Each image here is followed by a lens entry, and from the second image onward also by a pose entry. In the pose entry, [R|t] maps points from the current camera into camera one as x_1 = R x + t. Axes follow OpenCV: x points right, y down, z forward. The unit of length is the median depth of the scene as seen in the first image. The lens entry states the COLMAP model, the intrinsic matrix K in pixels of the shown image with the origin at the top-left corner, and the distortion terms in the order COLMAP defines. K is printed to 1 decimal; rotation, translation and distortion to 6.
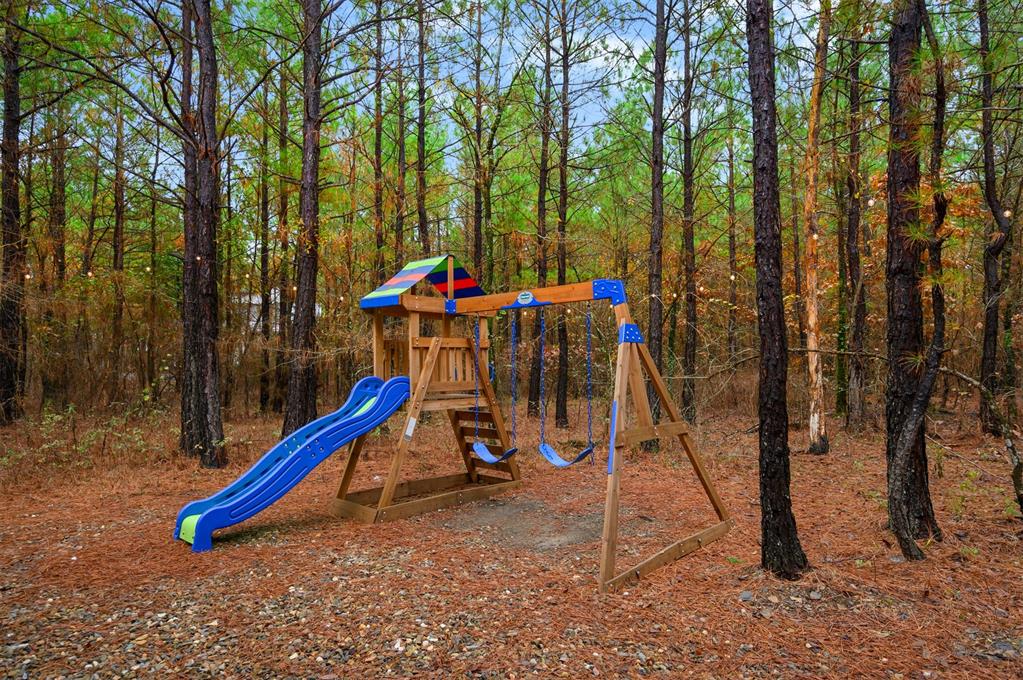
lens RADIAL K [[562.3, 0, 511.4], [0, 562.3, 340.3], [0, 0, 1]] dist [-0.001085, -0.000454]
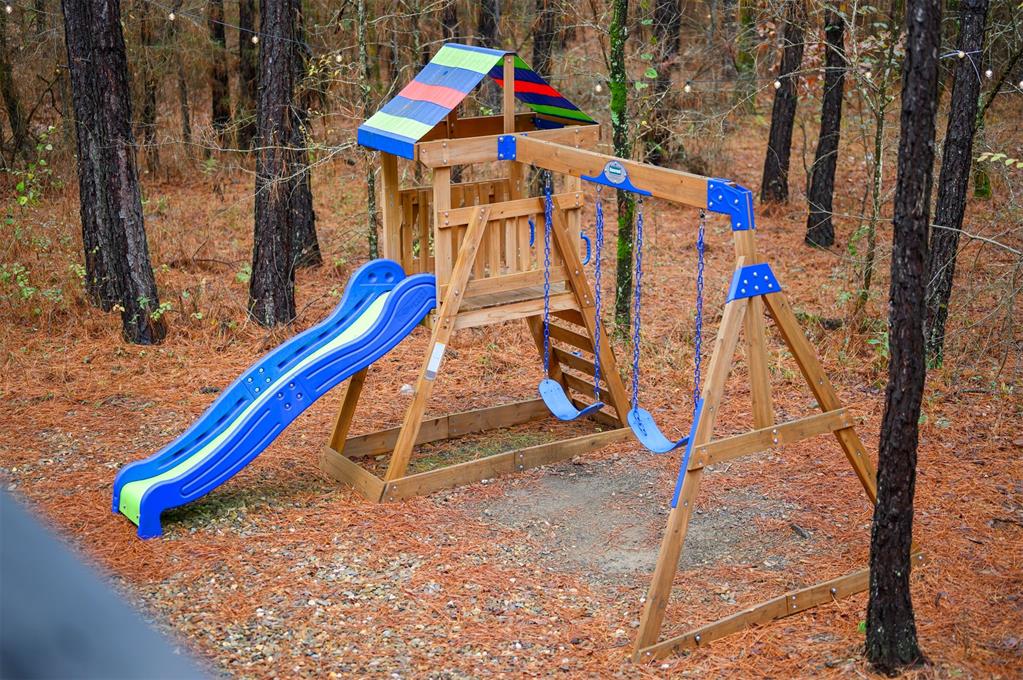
lens RADIAL K [[1465.9, 0, 511.5], [0, 1465.9, 340.2], [0, 0, 1]] dist [0.007268, 0.000000]
pose [[0.974833, 0.070085, -0.211632, 0.247210], [0.003111, 0.944930, 0.327256, -0.398783], [0.222913, -0.319679, 0.920932, -0.479204]]
